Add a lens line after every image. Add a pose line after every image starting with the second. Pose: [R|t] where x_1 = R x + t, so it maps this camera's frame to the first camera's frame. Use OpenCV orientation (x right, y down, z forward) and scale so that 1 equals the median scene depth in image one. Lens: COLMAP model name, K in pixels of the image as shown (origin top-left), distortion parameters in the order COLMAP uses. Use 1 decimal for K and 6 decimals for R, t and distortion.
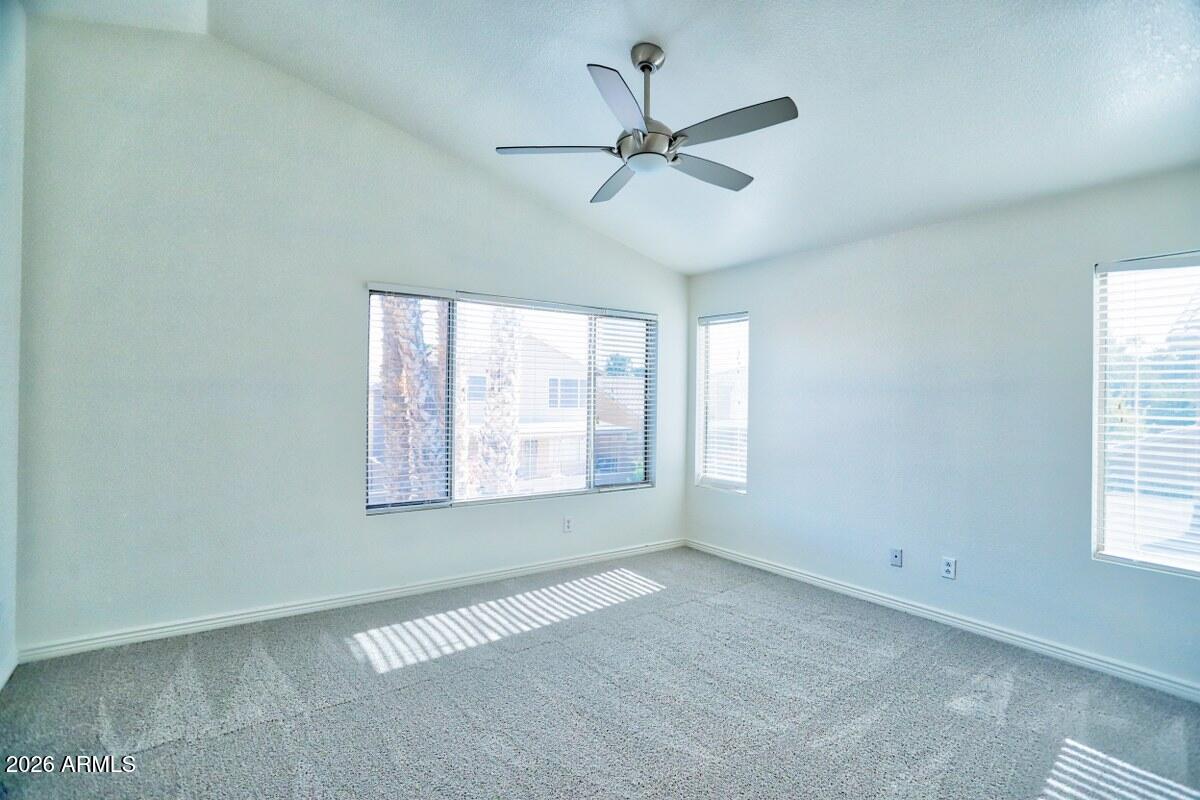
lens RADIAL K [[586.3, 0, 586.7], [0, 586.3, 392.4], [0, 0, 1]] dist [-0.039737, 0.012388]
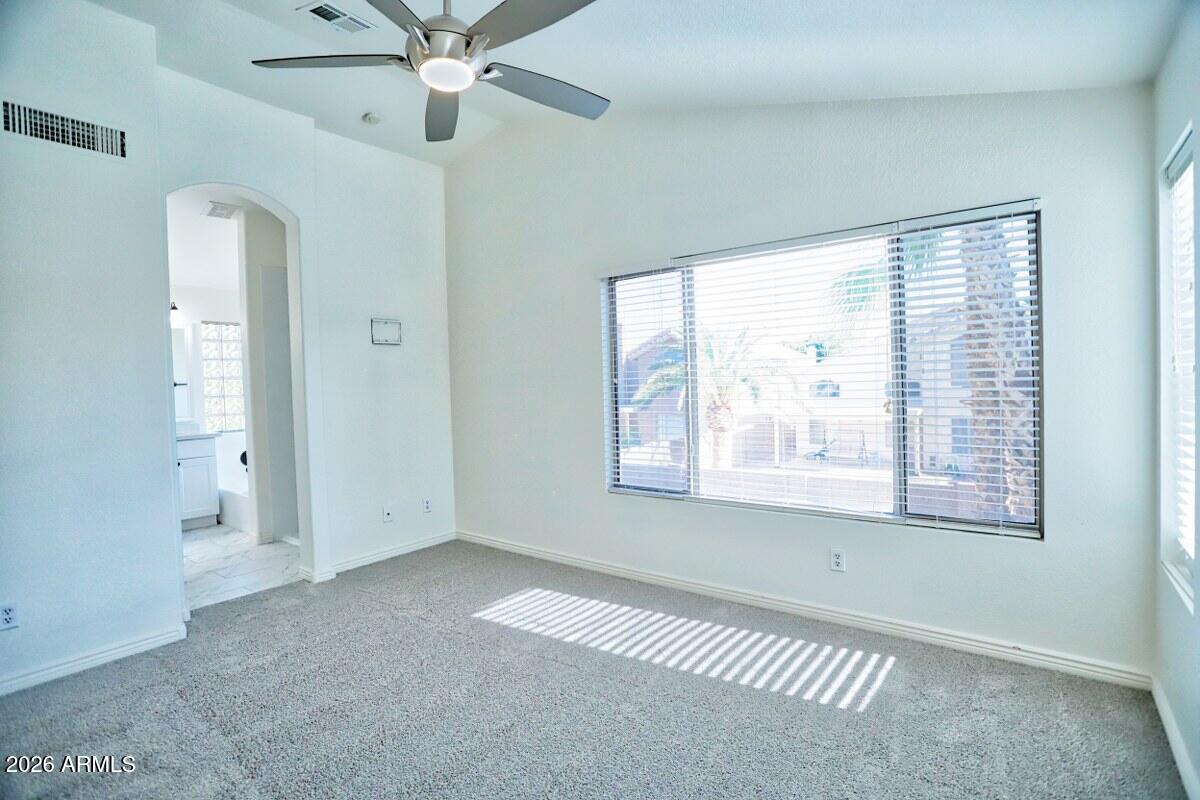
lens RADIAL K [[586.3, 0, 600.4], [0, 586.3, 392.8], [0, 0, 1]] dist [-0.039737, 0.012388]
pose [[0.307035, -0.005409, -0.951683, 0.650554], [0.037593, 0.999272, 0.006449, 0.025068], [0.950956, -0.037757, 0.307015, 0.686467]]
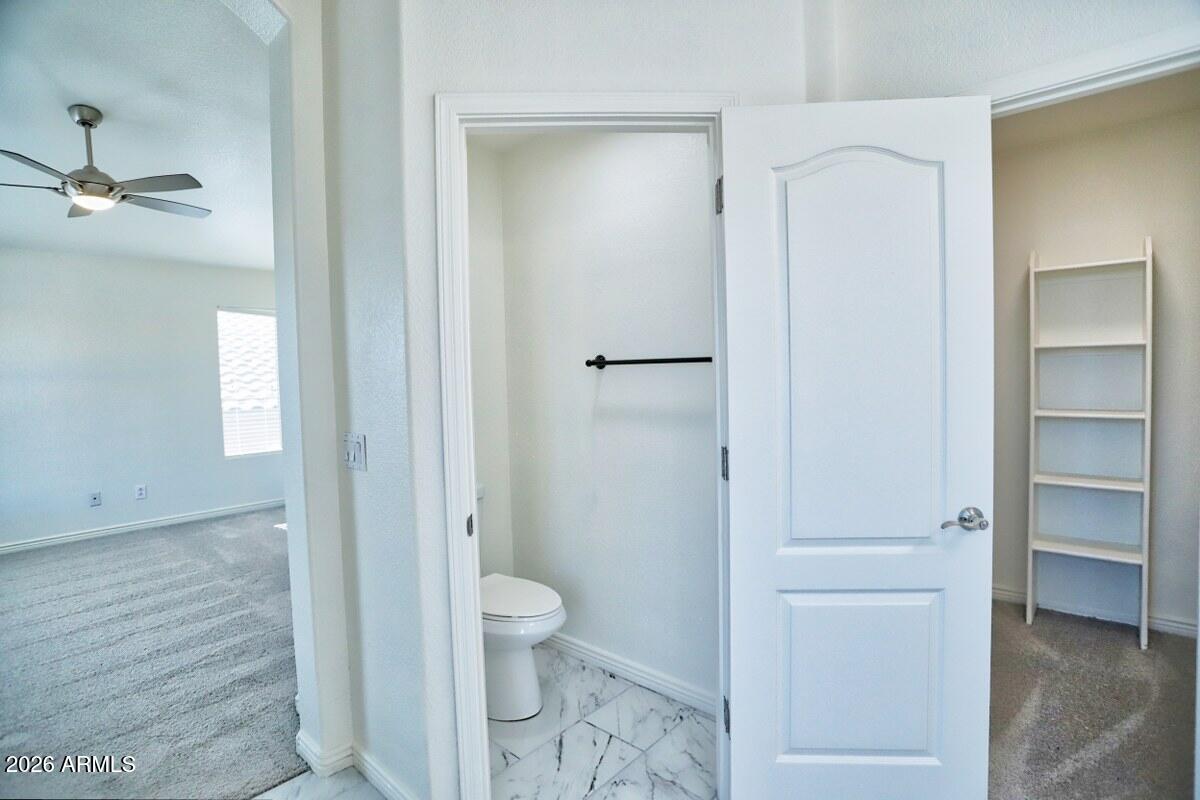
lens RADIAL K [[586.3, 0, 608.5], [0, 586.3, 399.8], [0, 0, 1]] dist [-0.039737, 0.012388]
pose [[-0.247348, -0.045832, 0.967842, -1.031557], [0.016637, 0.998532, 0.051538, 0.007236], [-0.968784, 0.028849, -0.246223, 0.167701]]
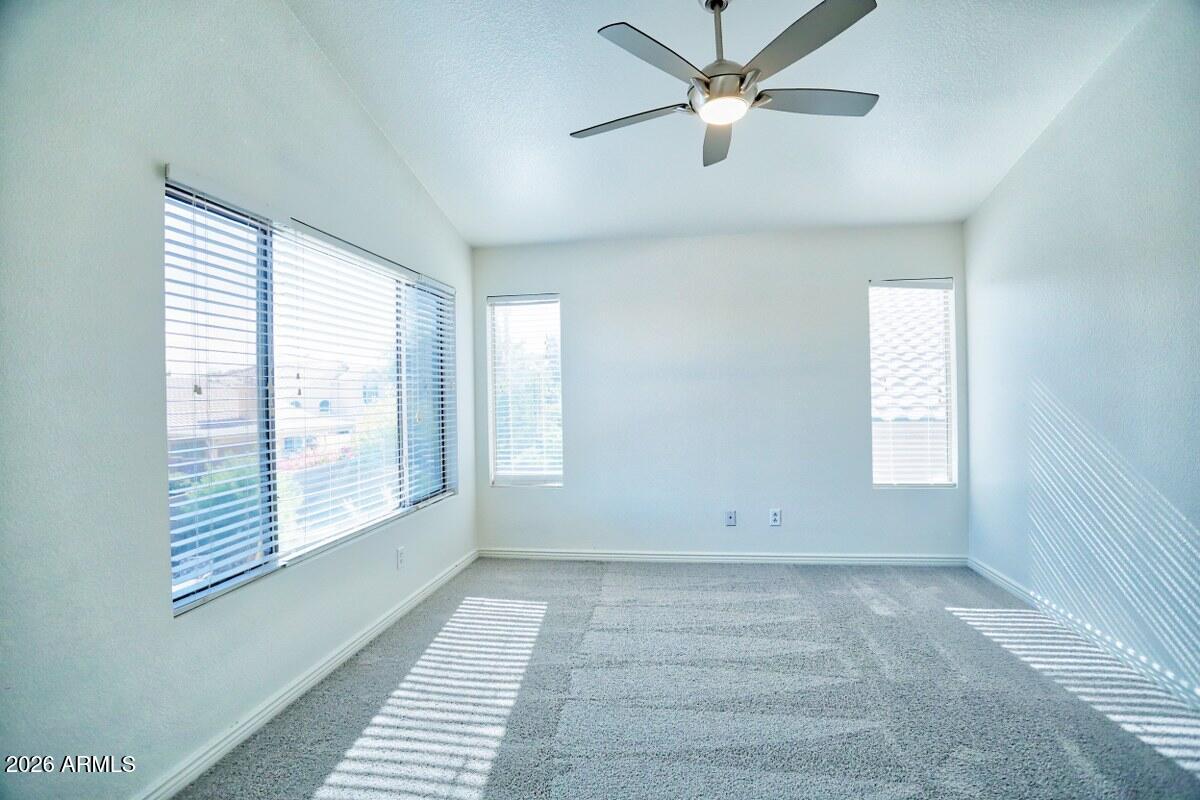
lens RADIAL K [[586.3, 0, 596.2], [0, 586.3, 402.3], [0, 0, 1]] dist [-0.039737, 0.012388]
pose [[0.678529, -0.026867, 0.734082, -0.495453], [0.020687, 0.999633, 0.017464, 0.028714], [-0.734282, 0.003336, 0.678836, 0.406862]]
